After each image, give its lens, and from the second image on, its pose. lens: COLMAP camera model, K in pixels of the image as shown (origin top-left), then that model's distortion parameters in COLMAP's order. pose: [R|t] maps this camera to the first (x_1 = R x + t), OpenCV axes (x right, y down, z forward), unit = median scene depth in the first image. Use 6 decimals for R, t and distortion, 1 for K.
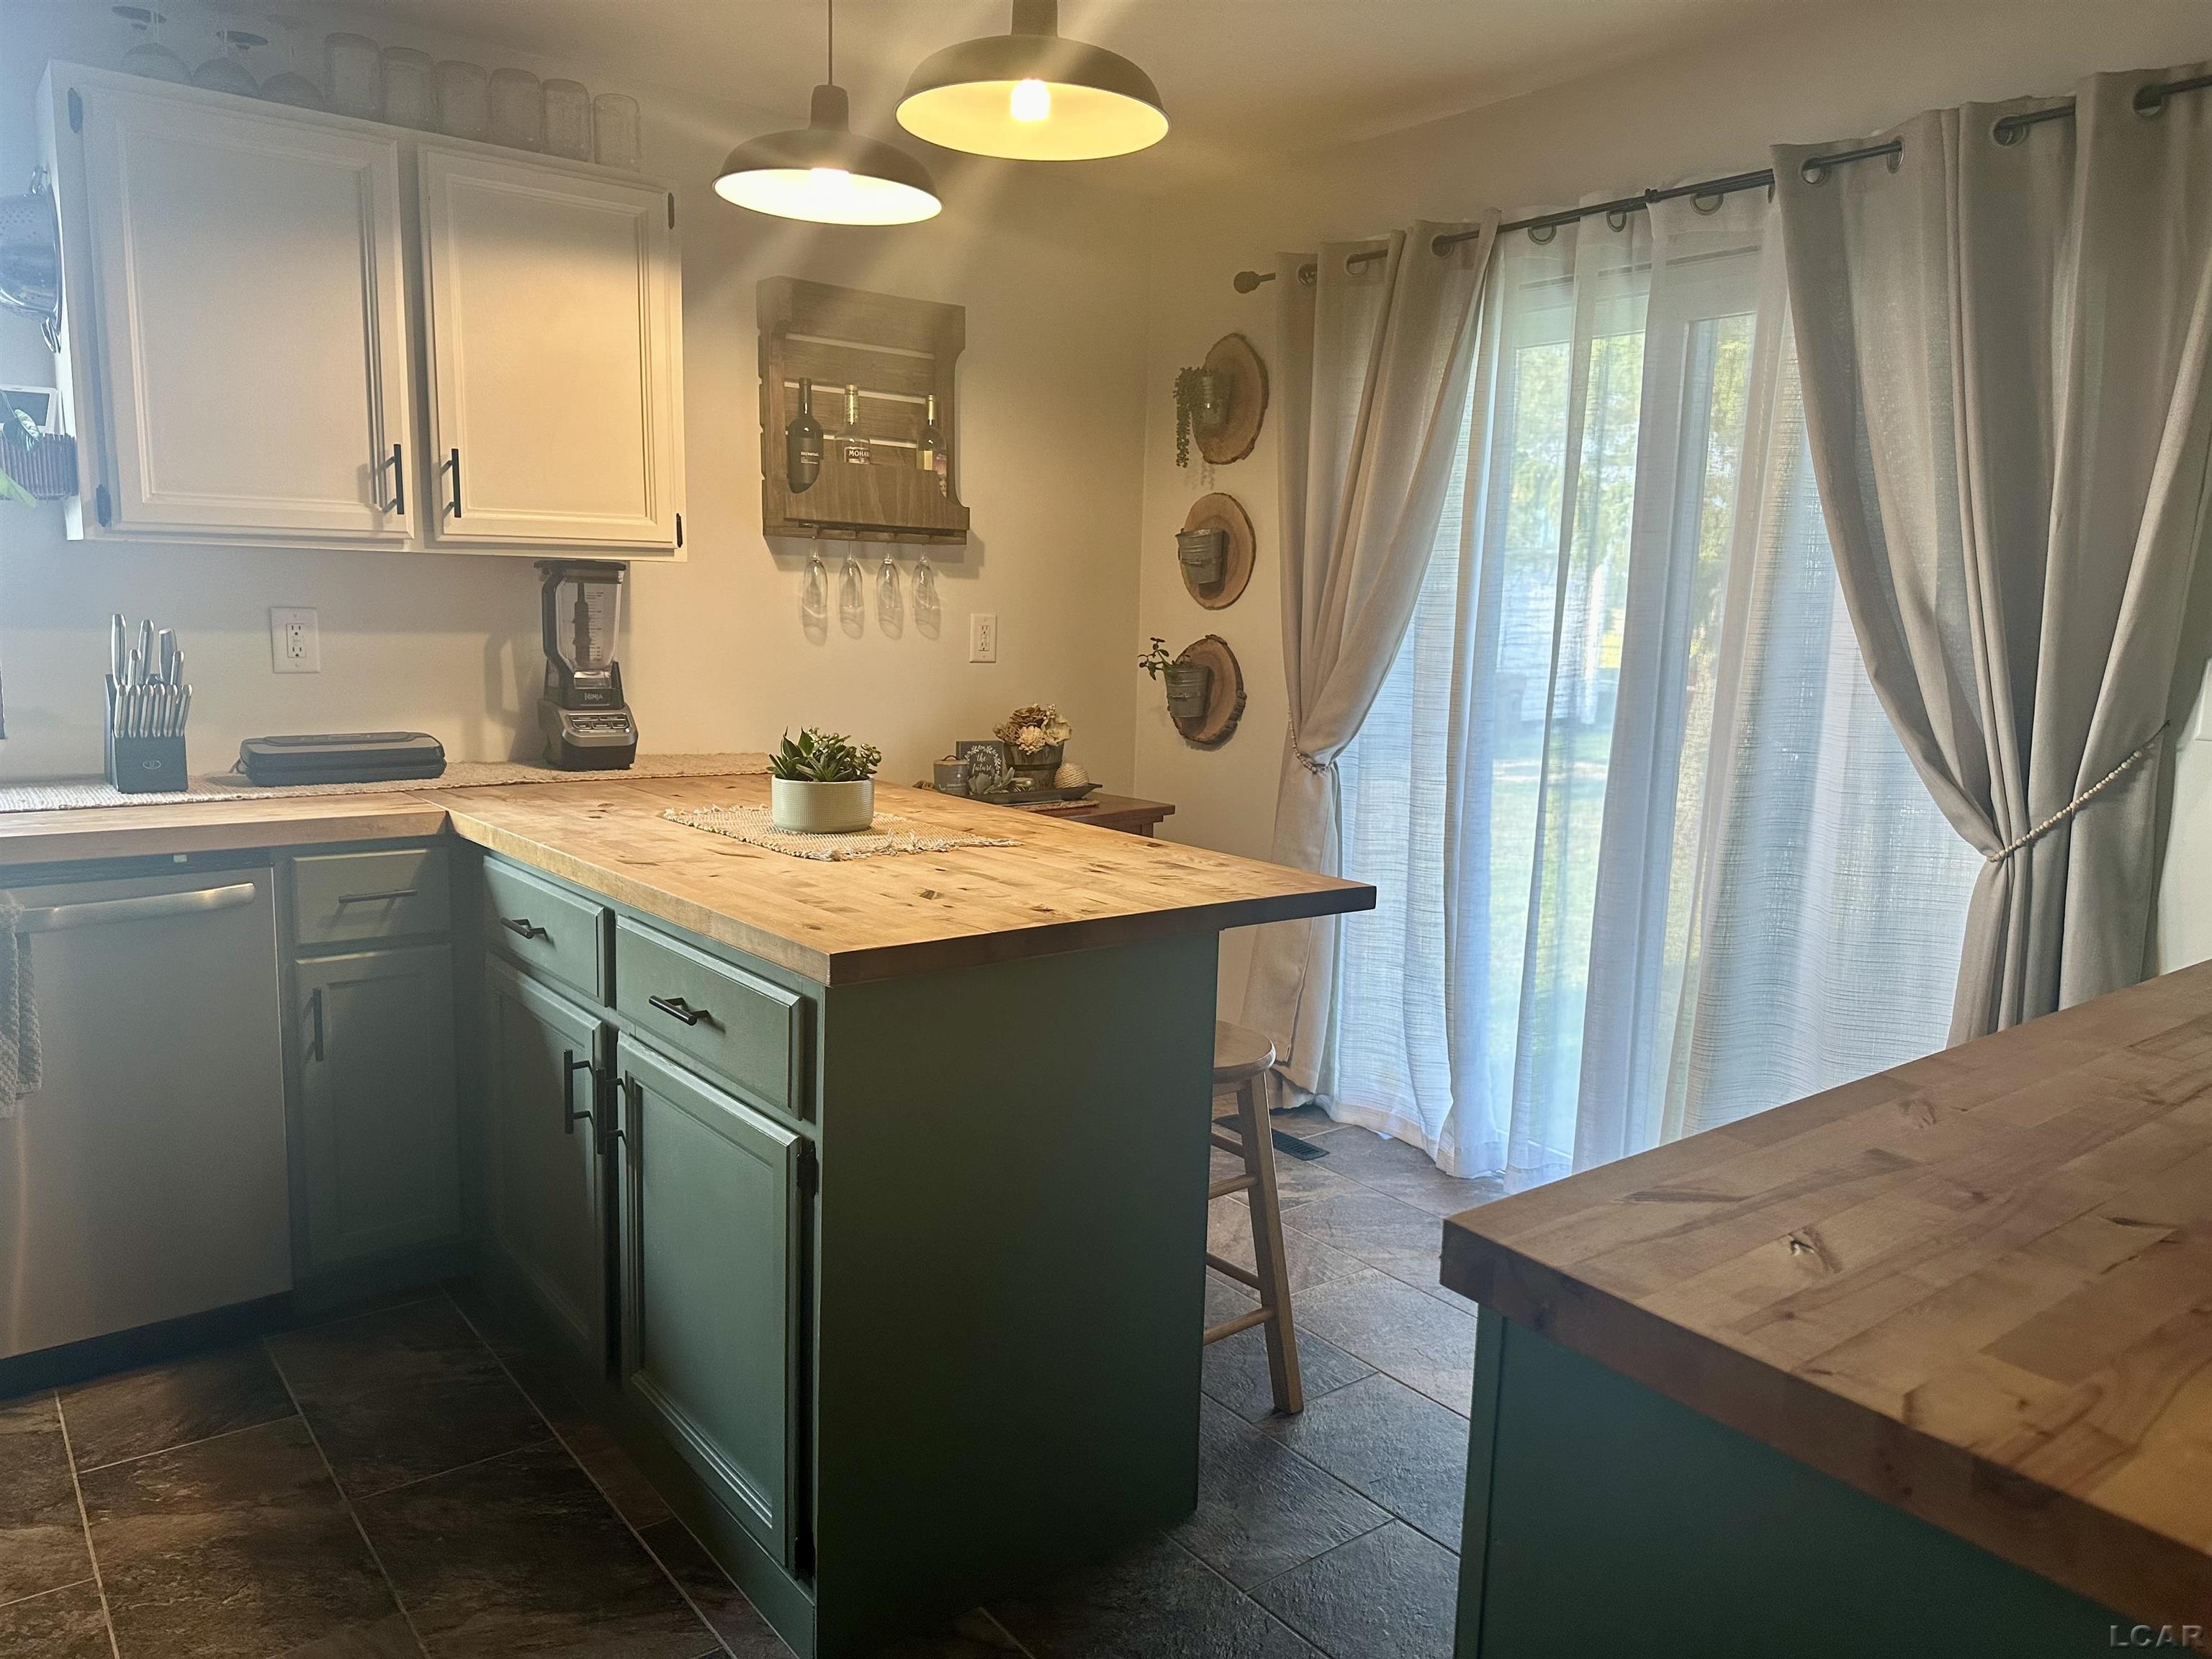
lens RADIAL K [[1560.6, 0, 1106.0], [0, 1560.6, 829.5], [0, 0, 1]] dist [0.002583, 0.000913]
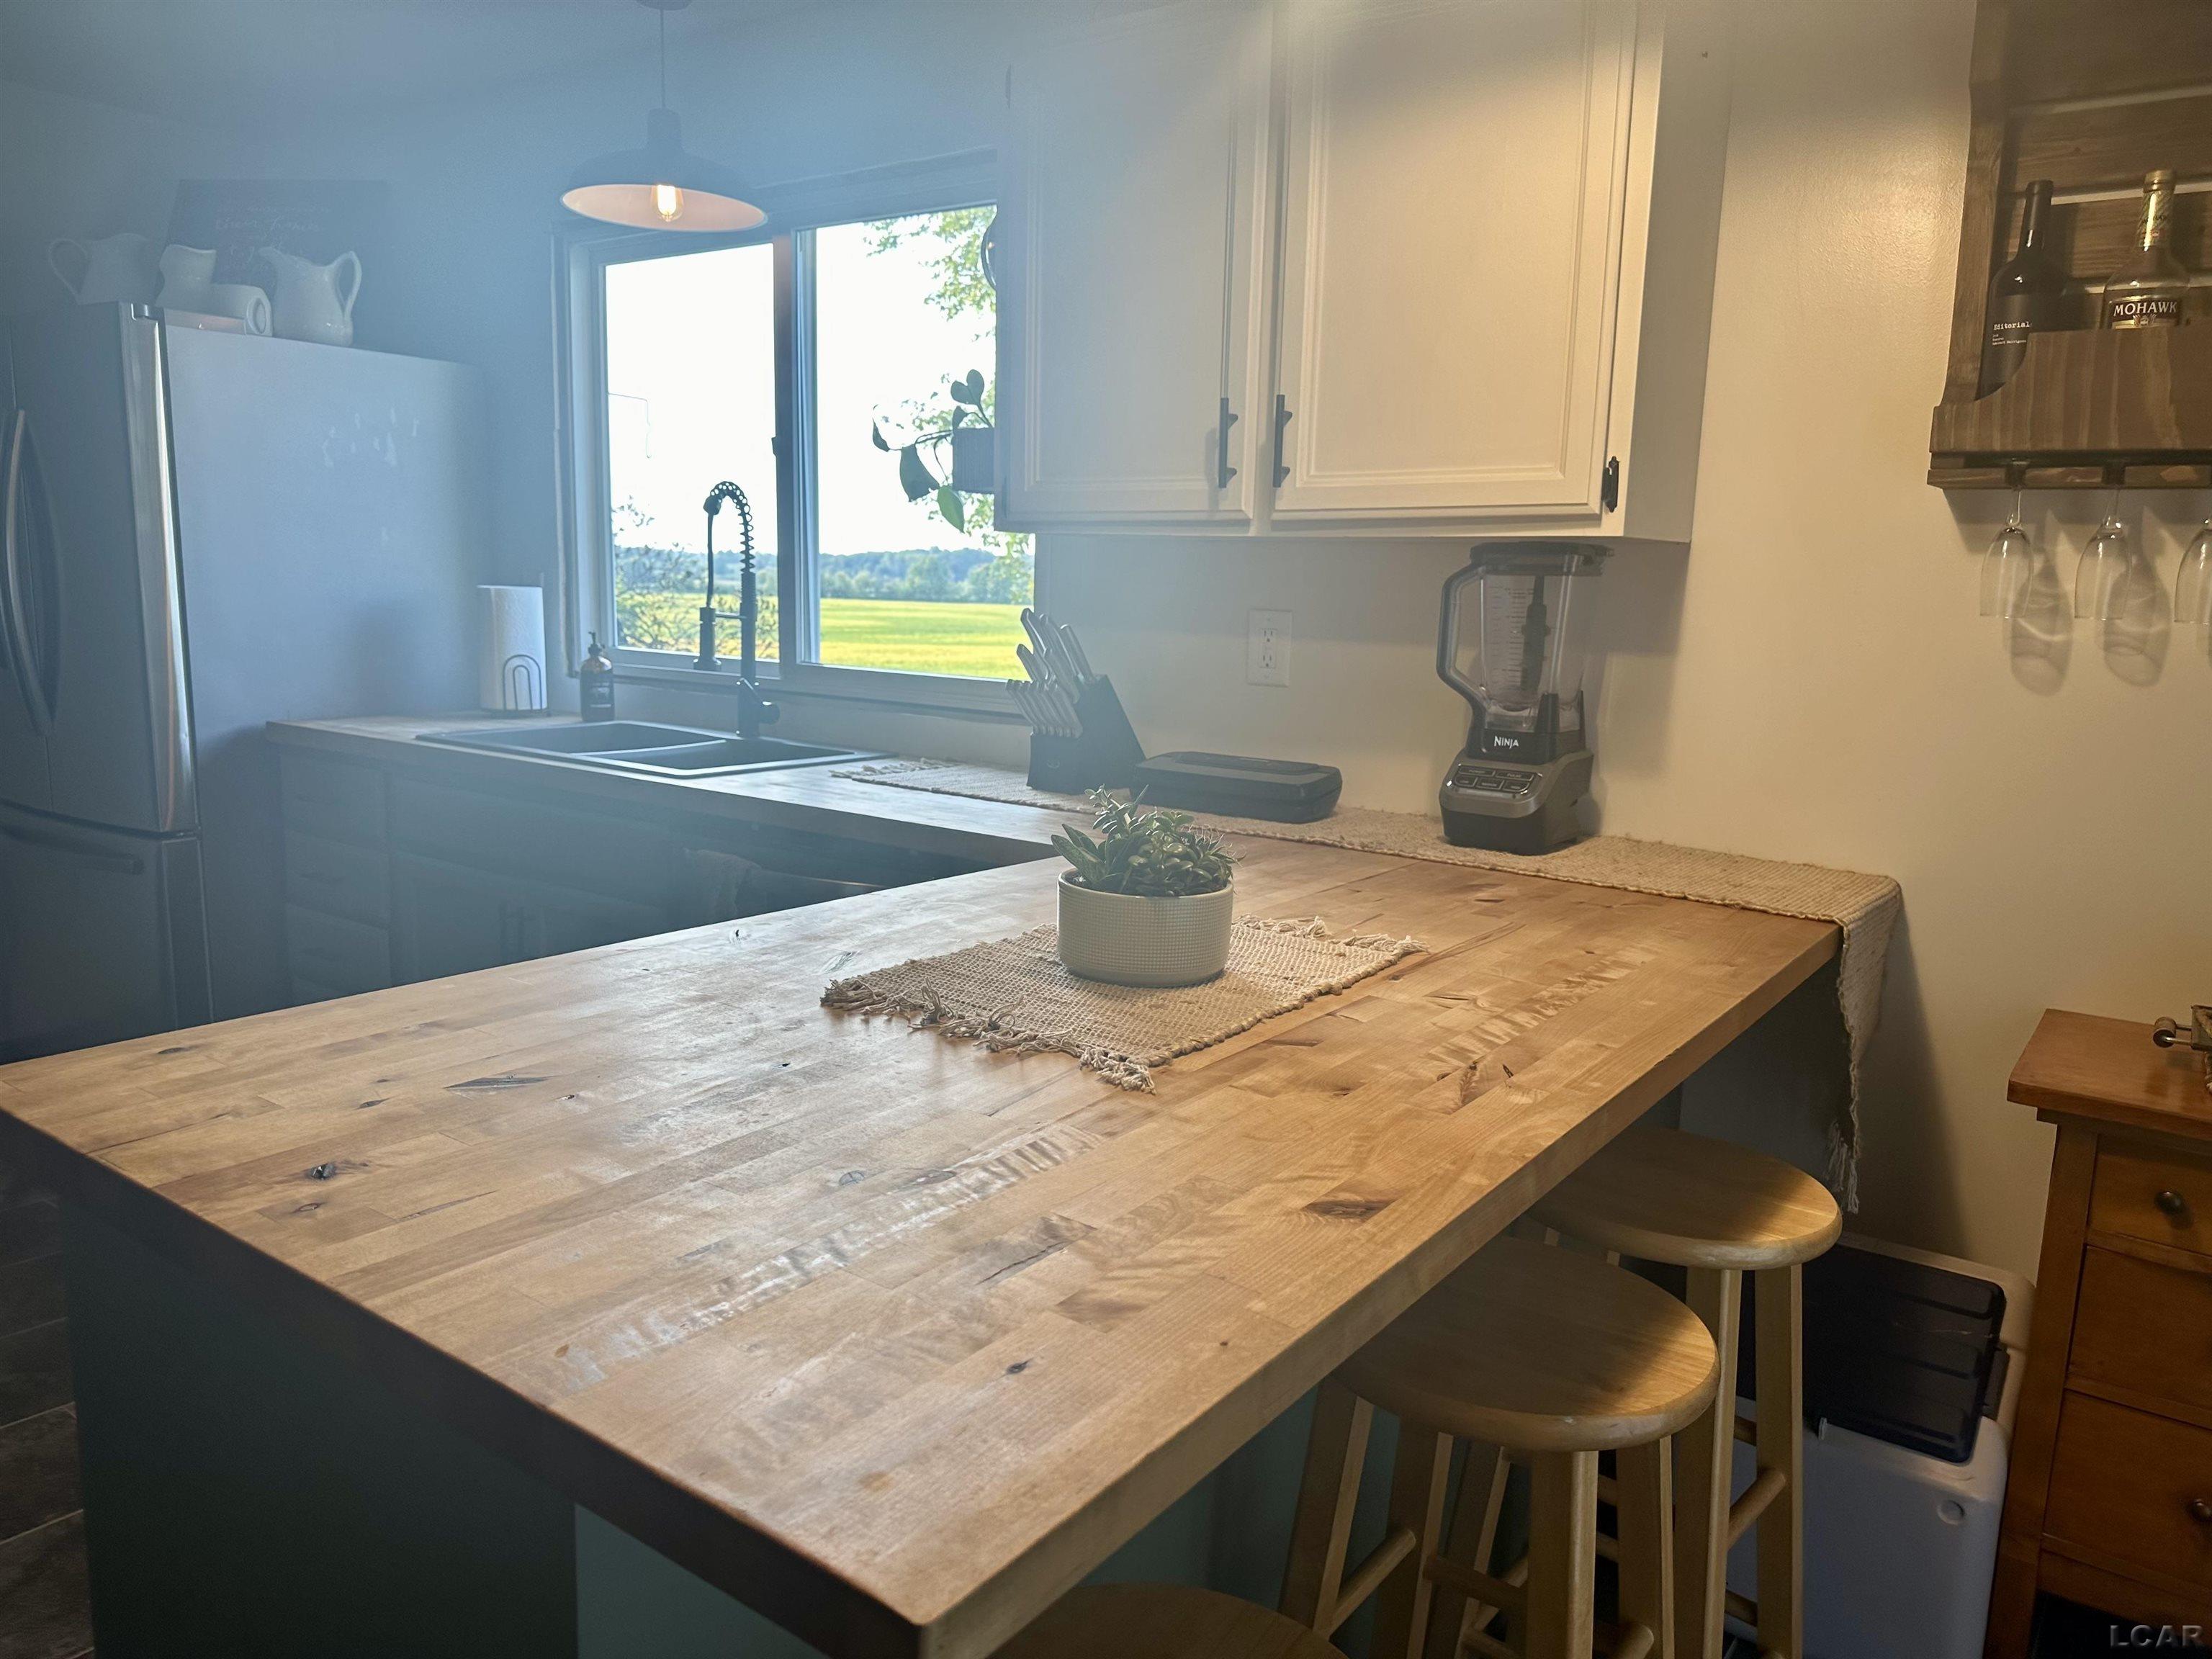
lens RADIAL K [[1501.9, 0, 1106.0], [0, 1501.9, 829.5], [0, 0, 1]] dist [-0.001080, -0.041833]
pose [[0.249603, 0.133719, -0.959071, 0.226430], [-0.161205, 0.982337, 0.095008, -0.072131], [0.954836, 0.130893, 0.266750, 0.587882]]
